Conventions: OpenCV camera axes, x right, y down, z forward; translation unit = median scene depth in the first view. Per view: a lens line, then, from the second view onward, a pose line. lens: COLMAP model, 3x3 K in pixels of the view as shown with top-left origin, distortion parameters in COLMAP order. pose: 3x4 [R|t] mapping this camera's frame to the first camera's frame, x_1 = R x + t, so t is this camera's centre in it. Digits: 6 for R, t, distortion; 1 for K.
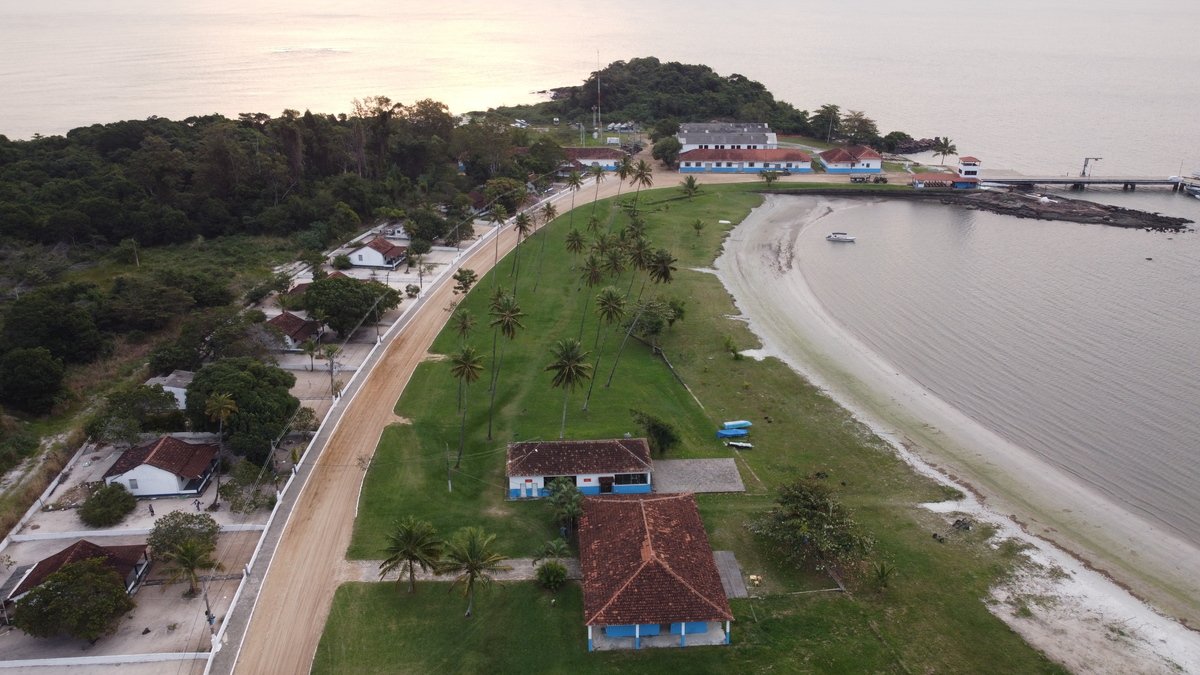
lens RADIAL K [[922.8, 0, 600.6], [0, 922.8, 338.3], [0, 0, 1]] dist [0.002886, -0.003806]
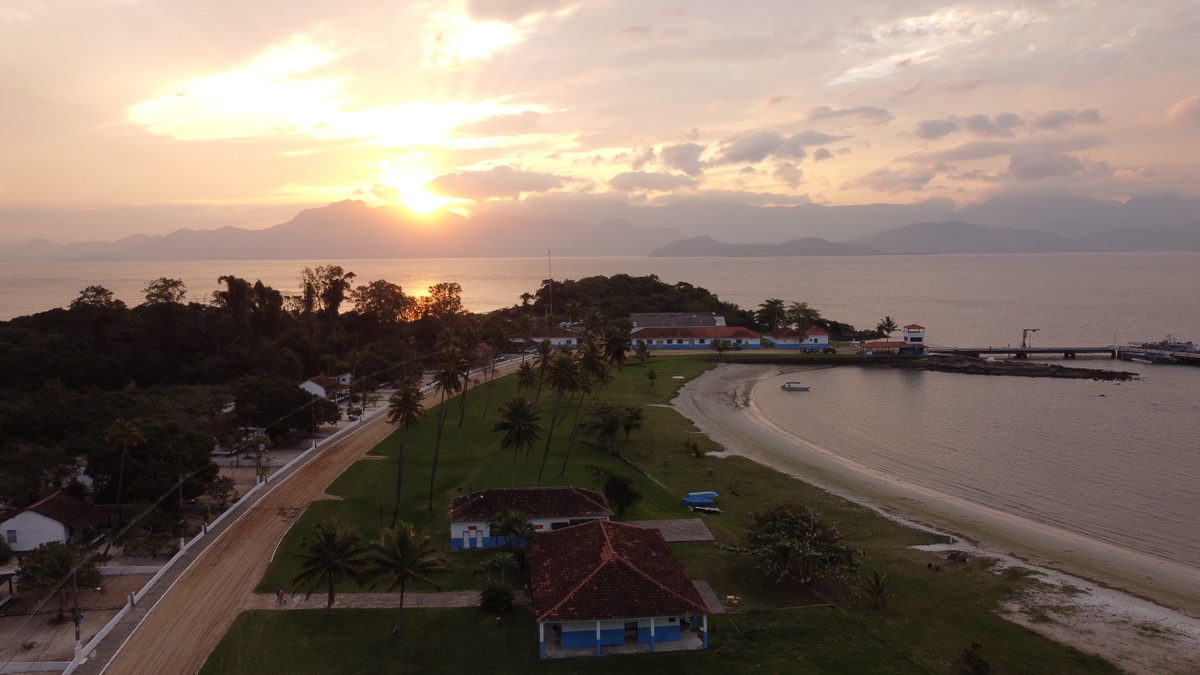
lens RADIAL K [[922.8, 0, 600.2], [0, 922.8, 339.8], [0, 0, 1]] dist [0.002886, -0.003806]
pose [[0.998612, -0.012567, 0.051147, 0.001449], [0.026513, 0.959047, -0.282003, 0.219111], [-0.045508, 0.282968, 0.958049, 0.087666]]
